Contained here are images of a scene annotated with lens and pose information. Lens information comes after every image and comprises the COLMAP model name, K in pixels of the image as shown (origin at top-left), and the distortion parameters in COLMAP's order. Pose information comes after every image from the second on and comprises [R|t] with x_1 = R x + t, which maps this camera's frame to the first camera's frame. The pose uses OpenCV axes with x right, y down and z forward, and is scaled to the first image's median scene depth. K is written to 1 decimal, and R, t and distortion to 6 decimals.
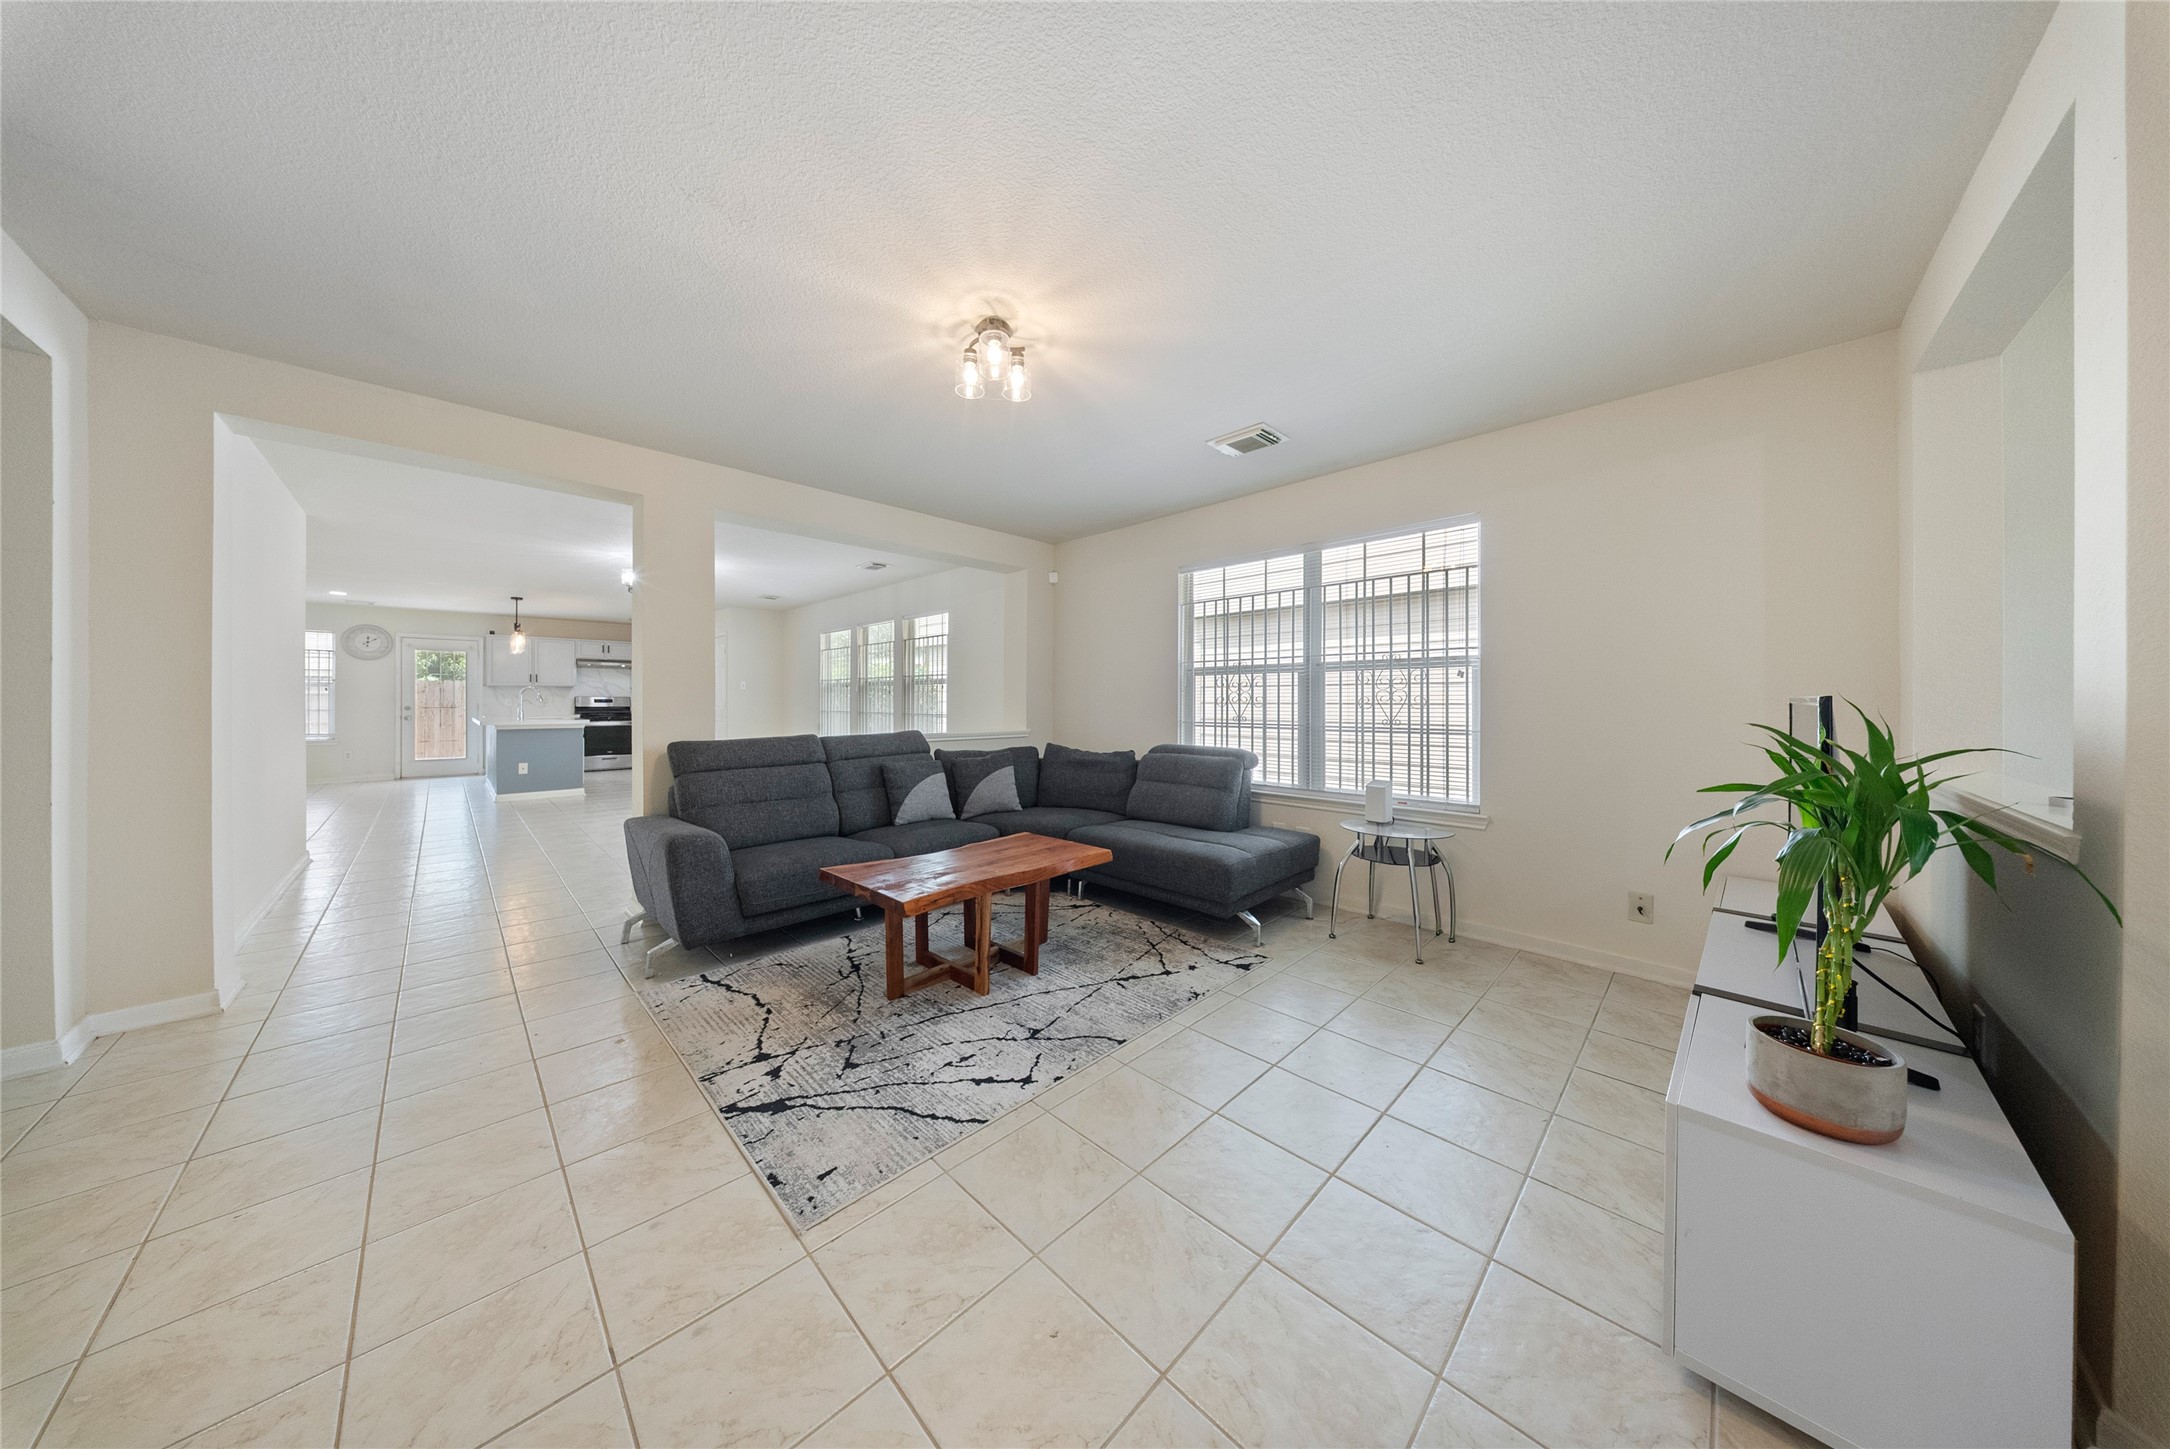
lens RADIAL K [[639.8, 0, 1073.6], [0, 639.8, 702.1], [0, 0, 1]] dist [0.011007, -0.000031]
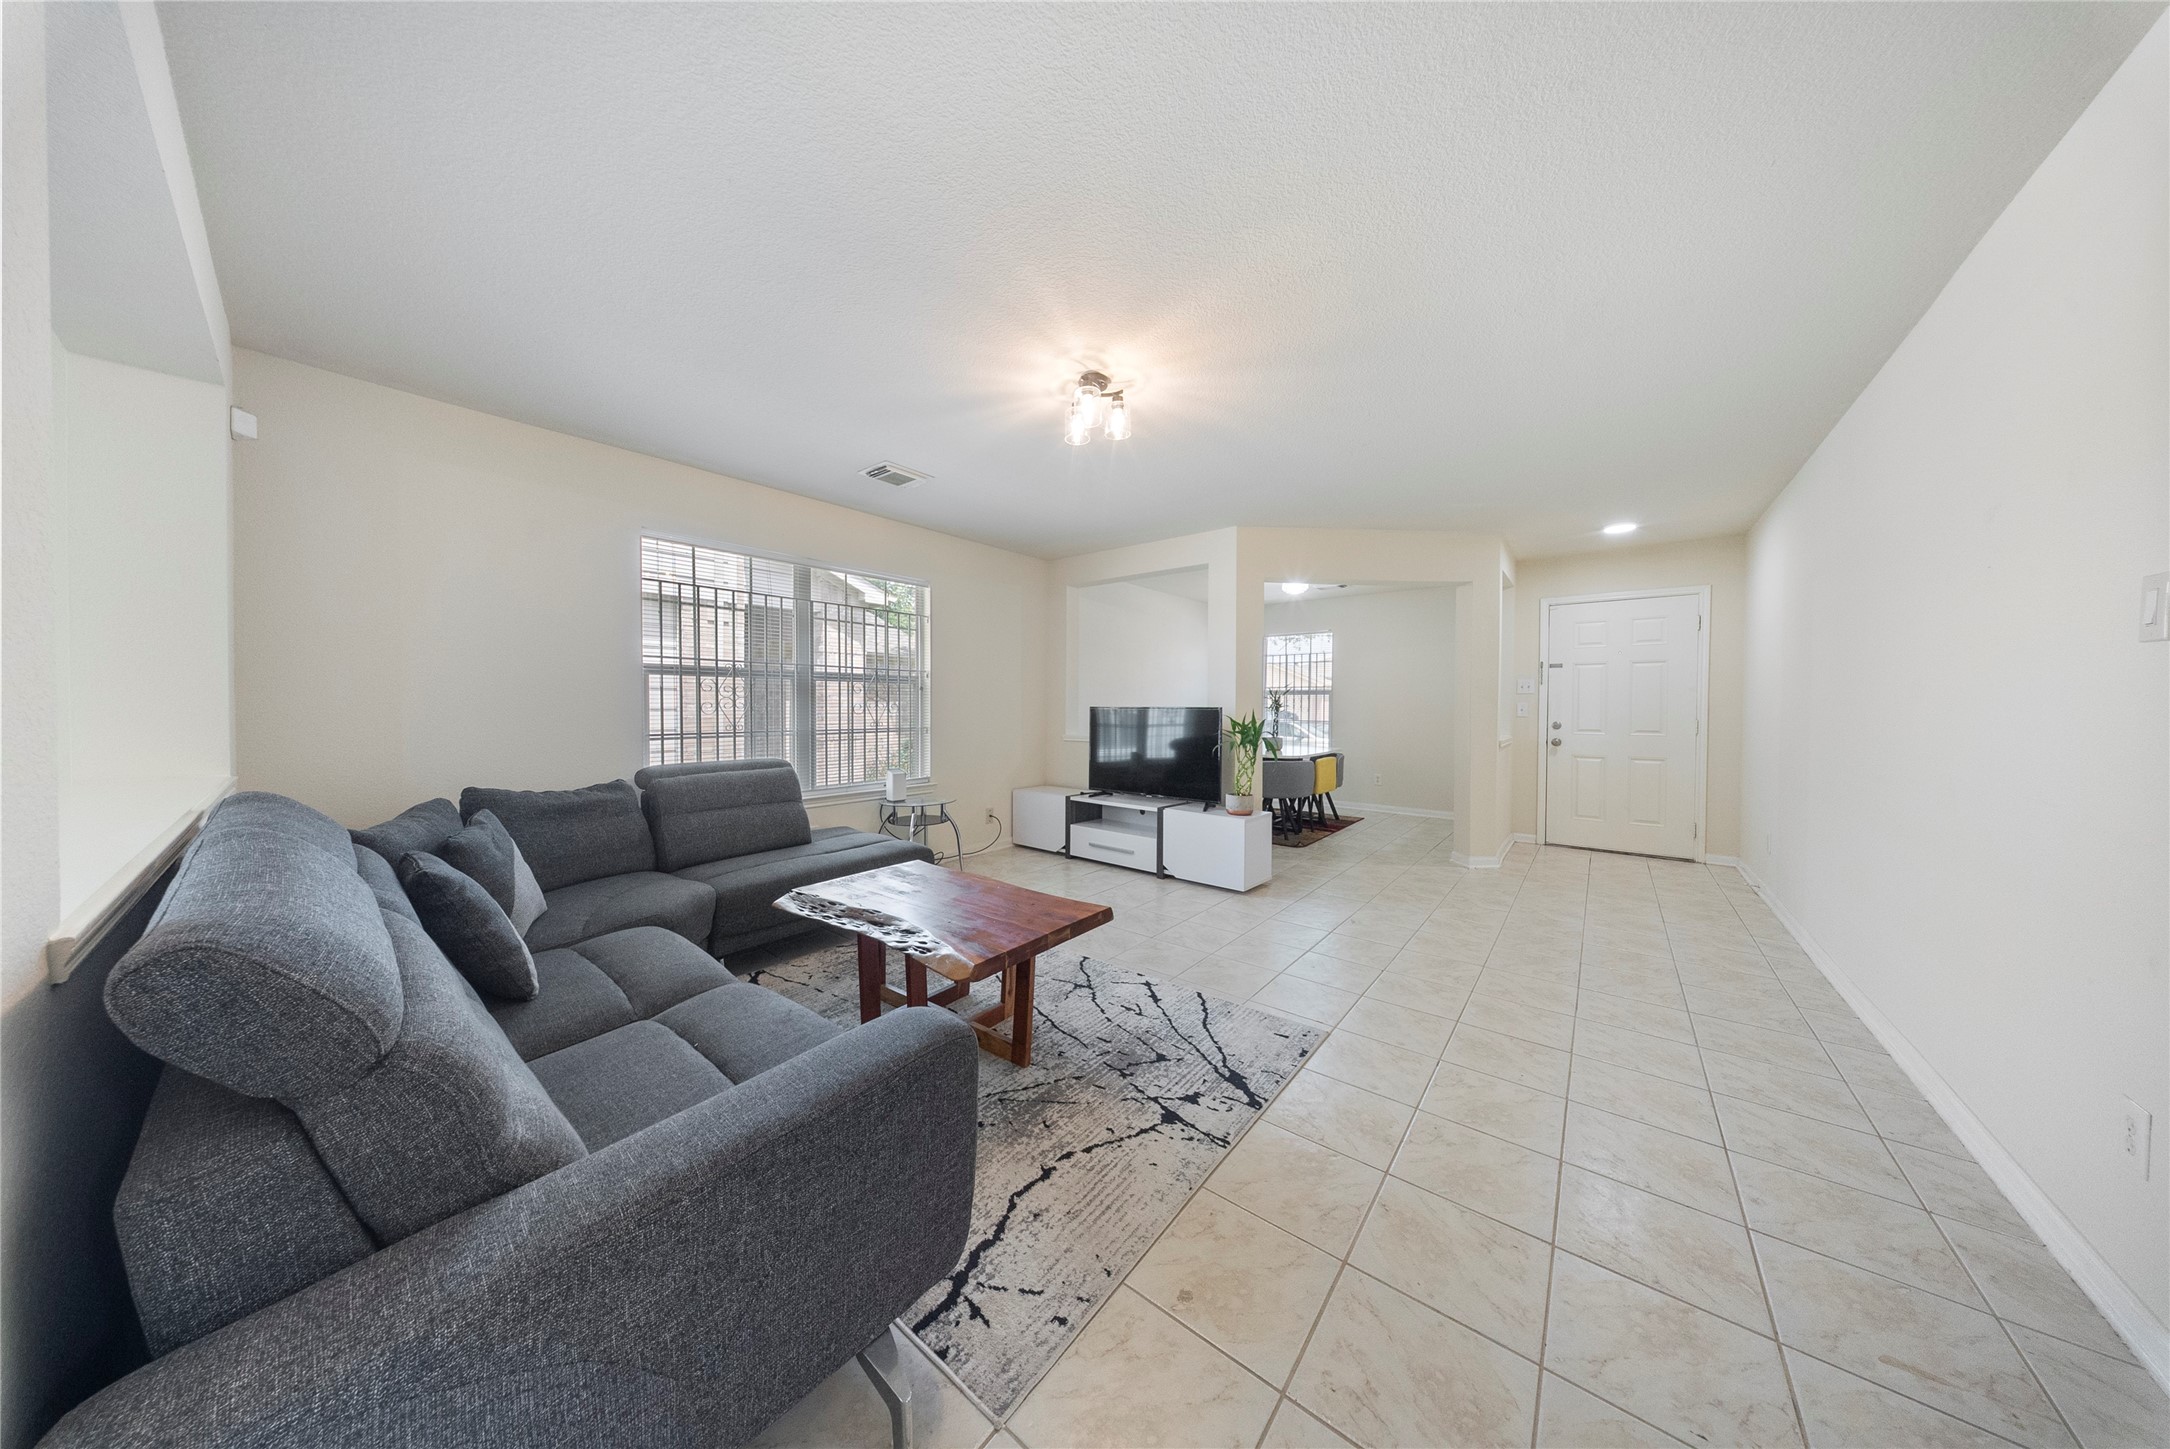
lens RADIAL K [[639.1, 0, 1077.4], [0, 639.1, 715.4], [0, 0, 1]] dist [0.000250, -0.000008]
pose [[-0.105081, -0.011058, 0.994402, -0.707581], [0.004969, 0.999920, 0.011645, 0.001633], [-0.994451, 0.006165, -0.105018, 0.650874]]
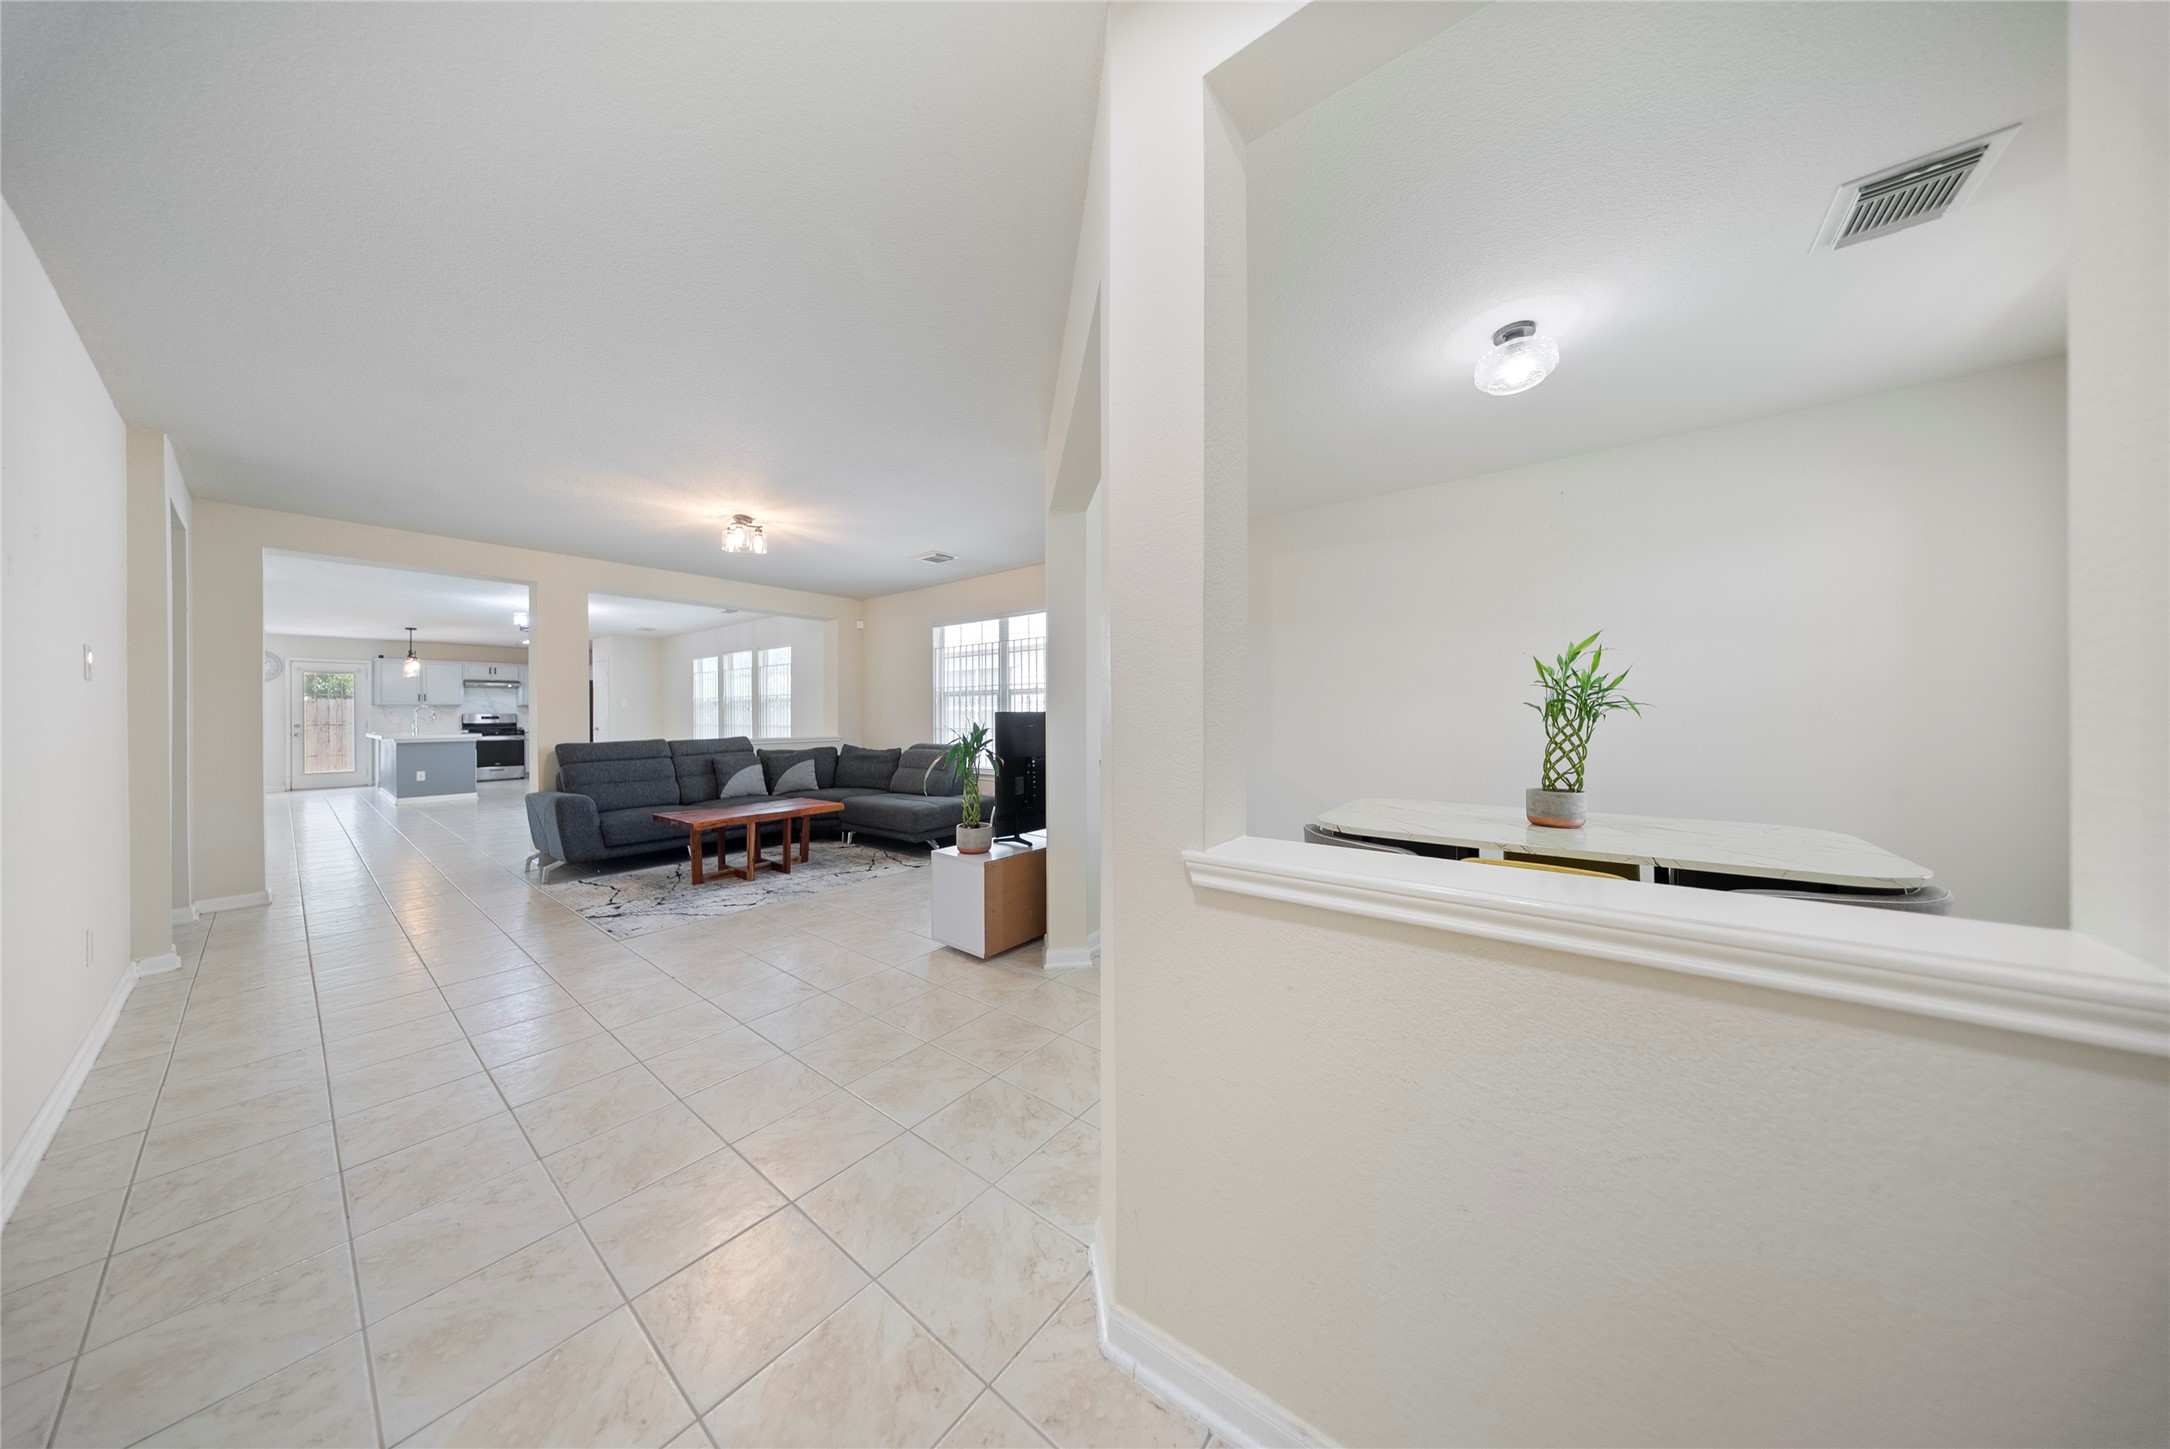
lens RADIAL K [[639.1, 0, 1077.4], [0, 639.1, 715.4], [0, 0, 1]] dist [0.000250, -0.000008]
pose [[0.992347, -0.007570, 0.123247, 0.349531], [0.007594, 0.999971, 0.000273, 0.003456], [-0.123246, 0.000665, 0.992376, -0.558424]]
